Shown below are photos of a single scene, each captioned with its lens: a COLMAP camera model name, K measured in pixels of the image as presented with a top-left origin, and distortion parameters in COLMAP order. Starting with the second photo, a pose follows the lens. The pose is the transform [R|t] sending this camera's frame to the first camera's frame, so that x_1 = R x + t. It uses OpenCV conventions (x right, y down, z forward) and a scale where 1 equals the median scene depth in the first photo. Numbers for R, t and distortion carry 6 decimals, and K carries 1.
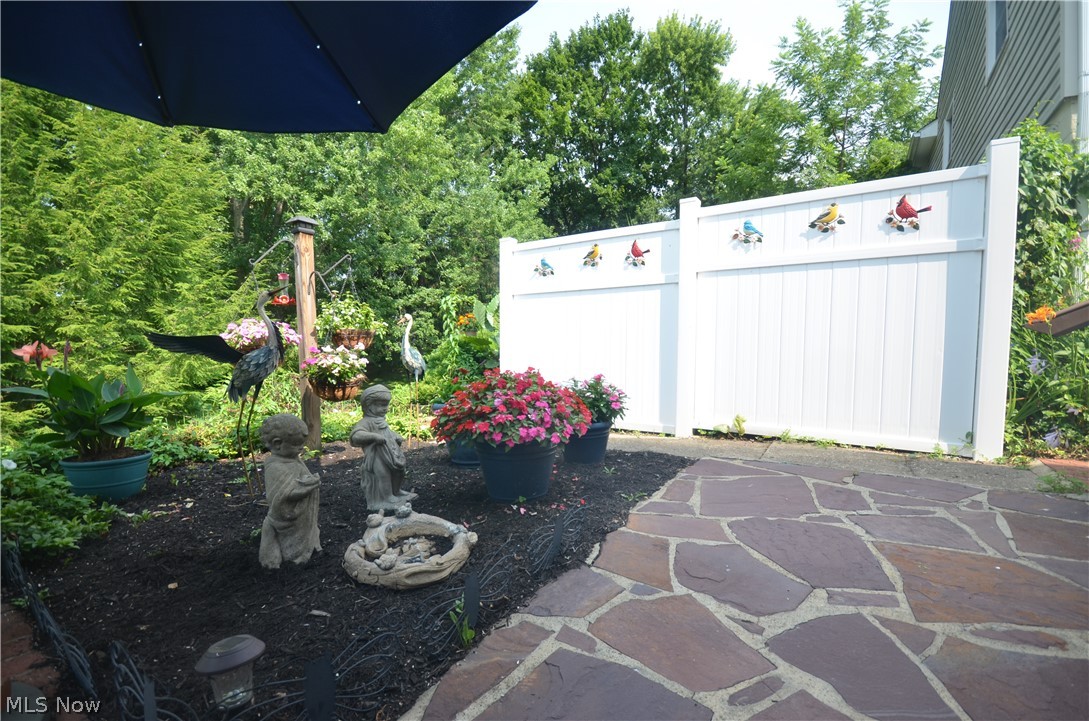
lens RADIAL K [[473.3, 0, 542.7], [0, 473.3, 379.8], [0, 0, 1]] dist [0.013416, -0.015523]
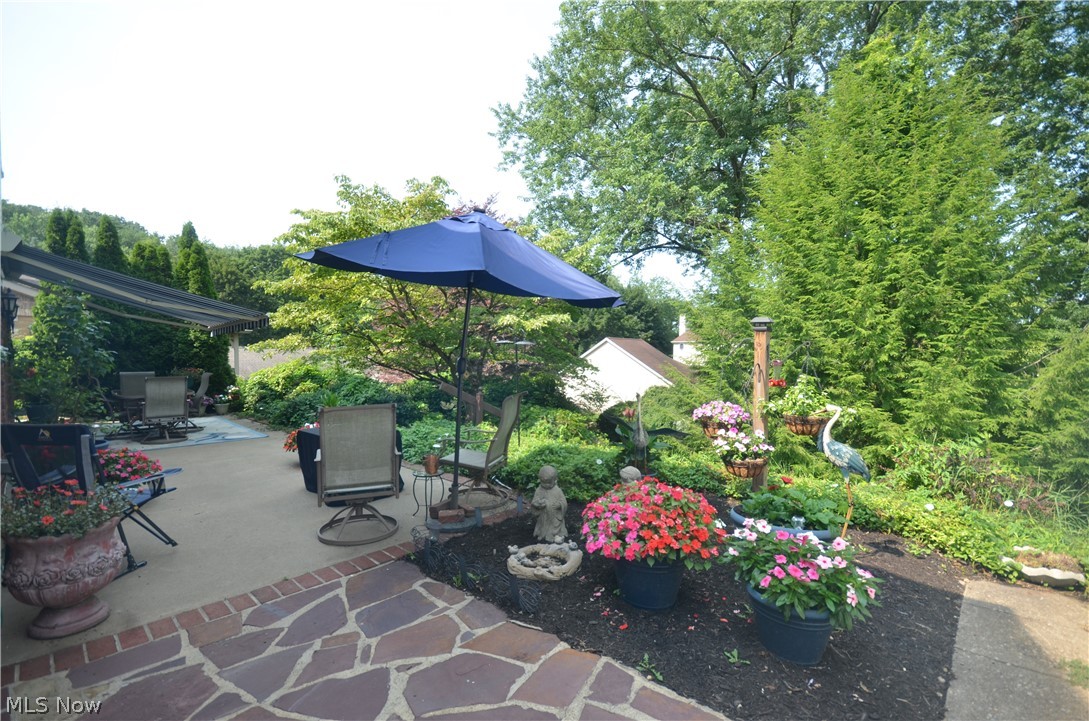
lens RADIAL K [[473.3, 0, 542.7], [0, 473.3, 379.8], [0, 0, 1]] dist [0.013416, -0.015523]
pose [[-0.168138, 0.047266, -0.984630, 1.541374], [-0.068902, 0.995843, 0.059571, -0.447264], [0.983352, 0.077859, -0.164182, 1.362378]]
